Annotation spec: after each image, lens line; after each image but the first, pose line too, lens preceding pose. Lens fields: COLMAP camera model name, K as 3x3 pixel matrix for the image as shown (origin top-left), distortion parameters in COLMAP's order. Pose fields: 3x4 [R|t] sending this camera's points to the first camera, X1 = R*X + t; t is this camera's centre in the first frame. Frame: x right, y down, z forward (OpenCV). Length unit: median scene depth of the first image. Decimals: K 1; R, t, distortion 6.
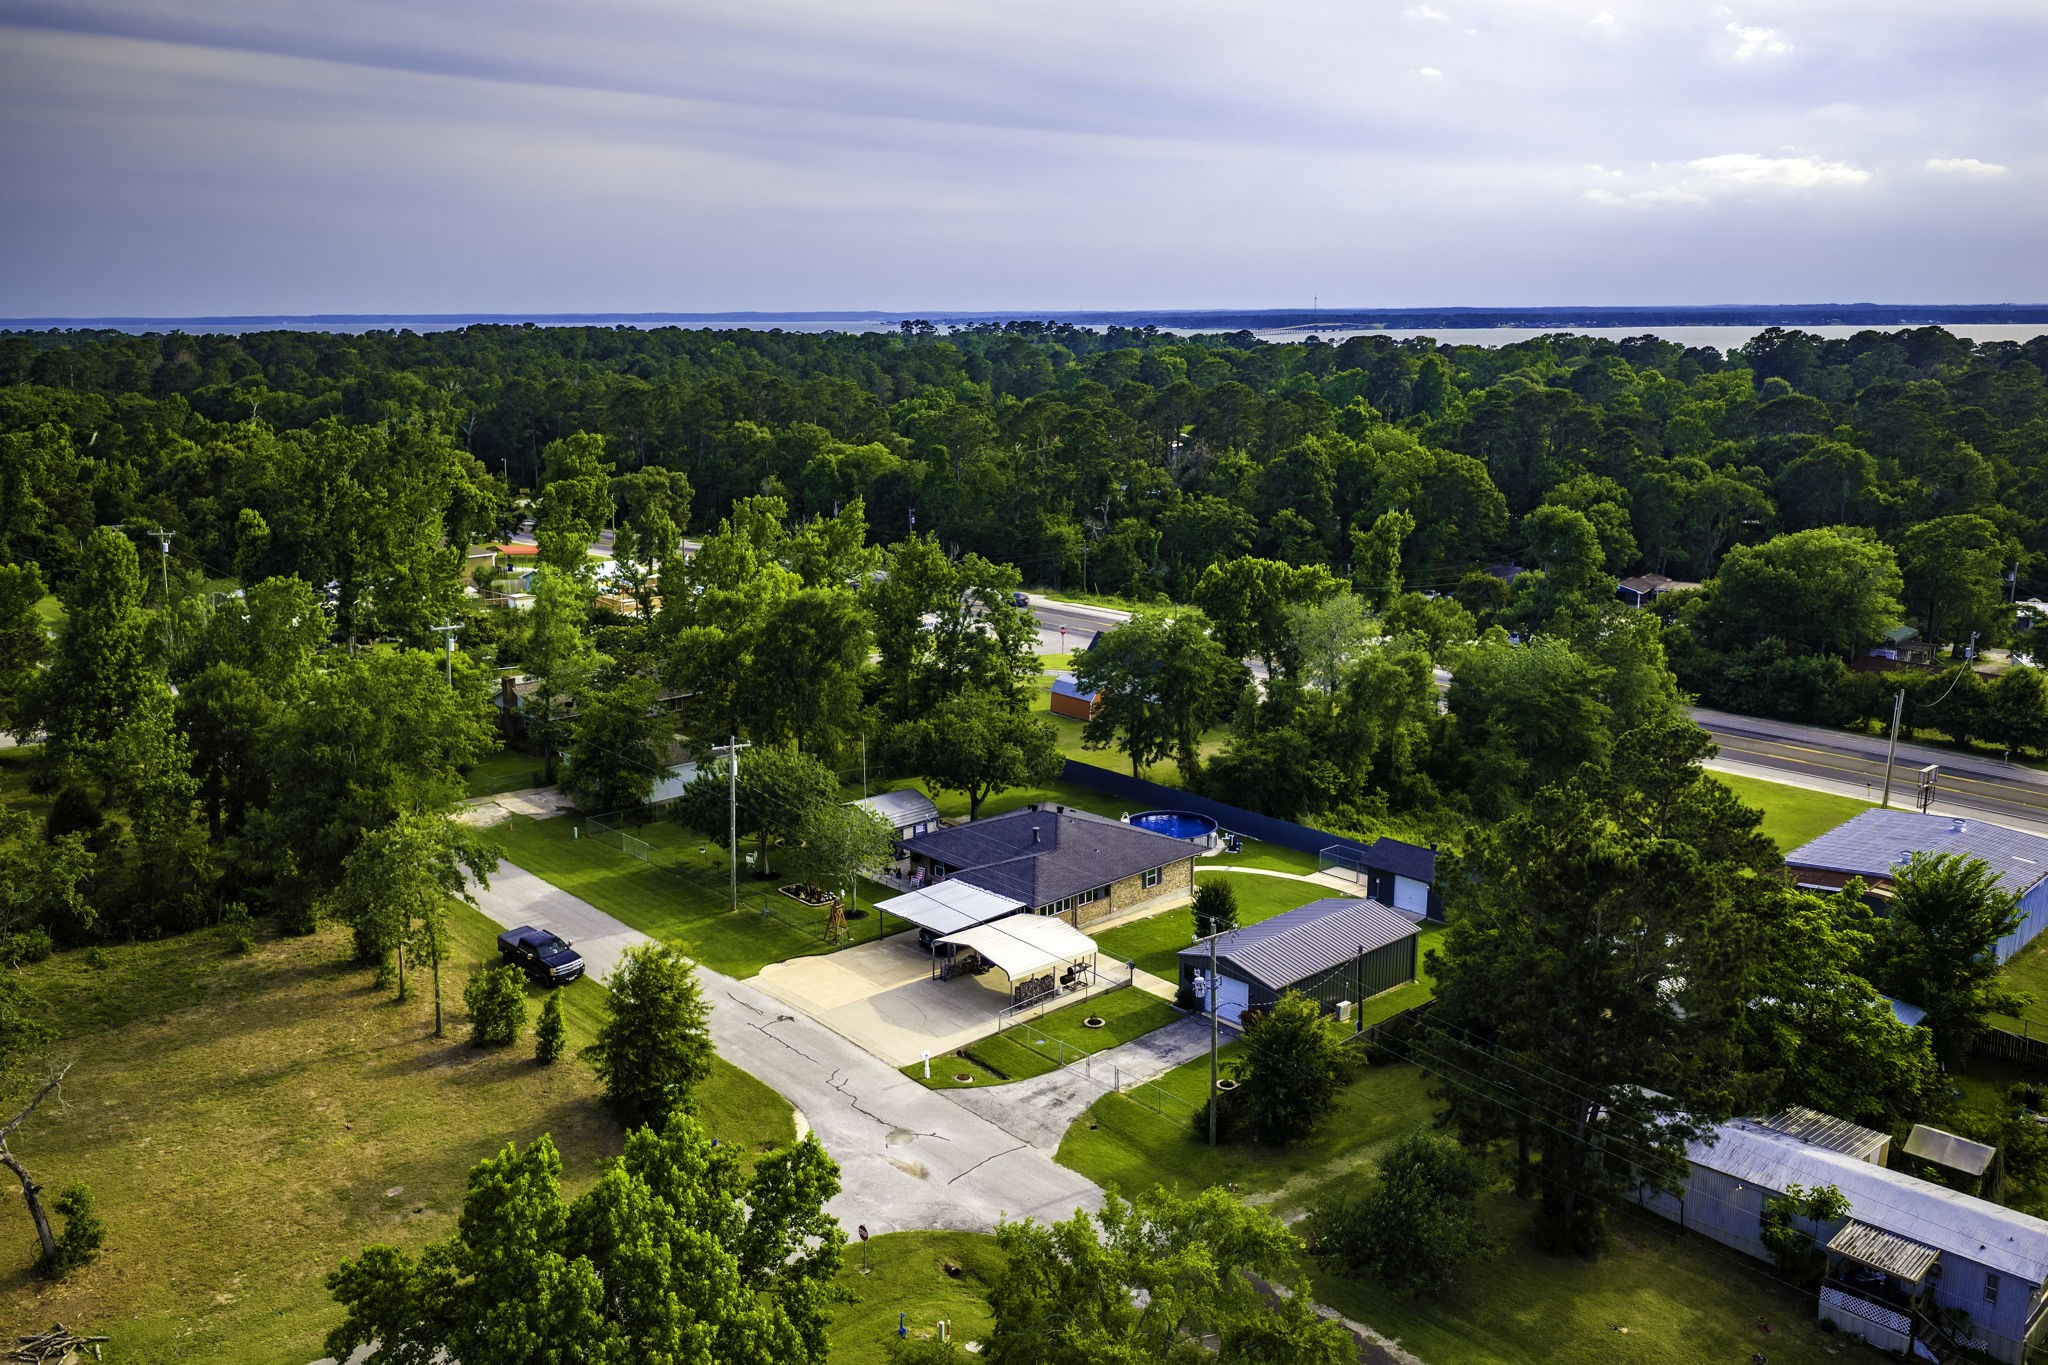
lens RADIAL K [[1697.6, 0, 1025.2], [0, 1697.6, 673.2], [0, 0, 1]] dist [0.012615, -0.016486]
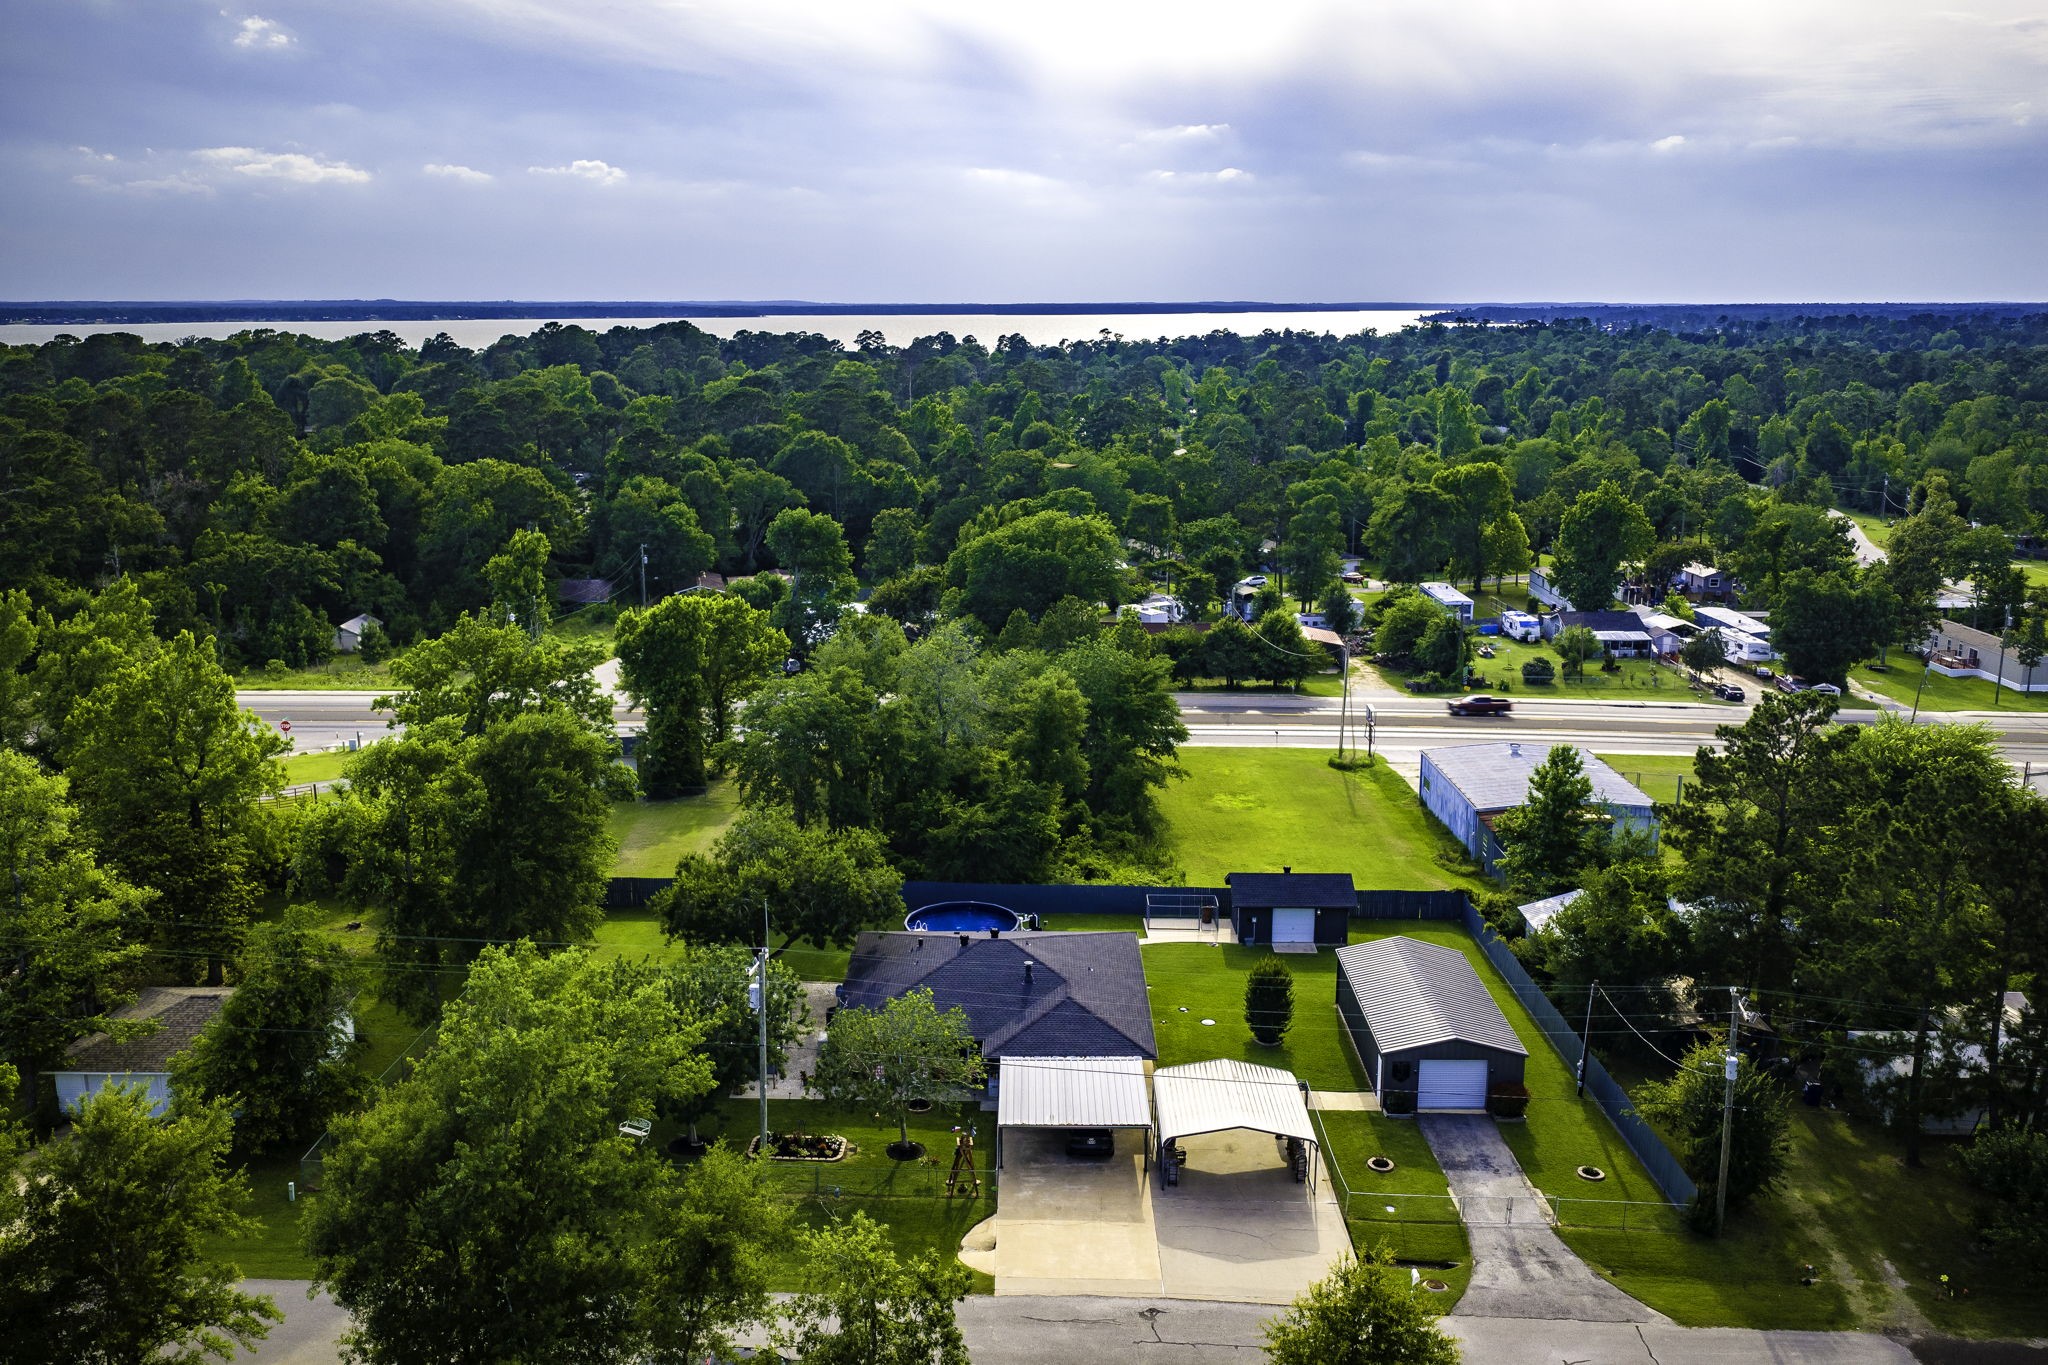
lens RADIAL K [[1697.6, 0, 1029.3], [0, 1697.6, 680.5], [0, 0, 1]] dist [0.012615, -0.016486]
pose [[0.689871, -0.150950, 0.708020, -0.474131], [0.146210, 0.986917, 0.067948, -0.080598], [-0.709014, 0.056644, 0.702916, 0.401423]]
